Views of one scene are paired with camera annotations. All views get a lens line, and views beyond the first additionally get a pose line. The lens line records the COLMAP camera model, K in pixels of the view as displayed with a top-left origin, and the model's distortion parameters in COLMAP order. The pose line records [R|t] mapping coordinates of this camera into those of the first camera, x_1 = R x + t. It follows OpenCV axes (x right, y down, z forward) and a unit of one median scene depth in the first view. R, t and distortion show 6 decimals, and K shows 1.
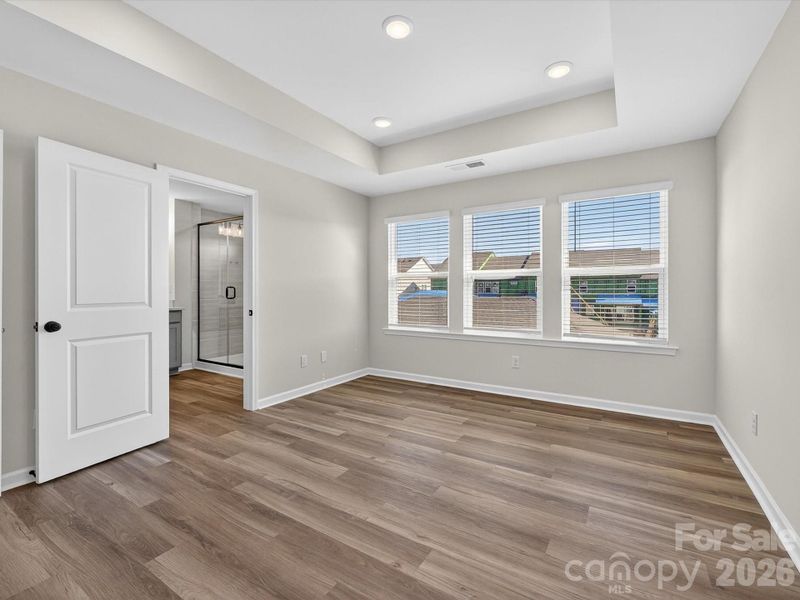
lens RADIAL K [[365.4, 0, 402.0], [0, 365.4, 292.1], [0, 0, 1]] dist [-0.000566, -0.000217]
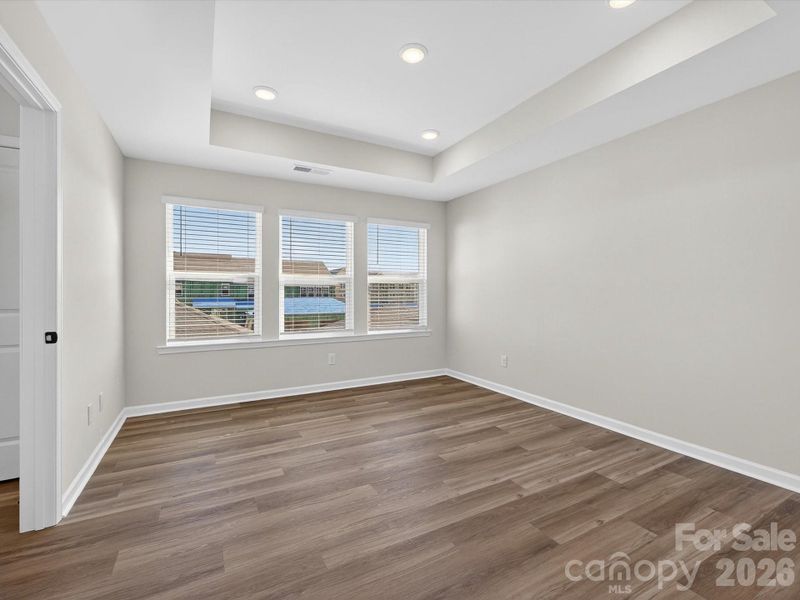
lens RADIAL K [[362.3, 0, 402.0], [0, 362.3, 295.8], [0, 0, 1]] dist [-0.008837, 0.000432]
pose [[0.492358, -0.004178, 0.870382, -0.621065], [0.005272, 0.999984, 0.001818, -0.001096], [-0.870377, 0.003694, 0.492373, 0.319229]]
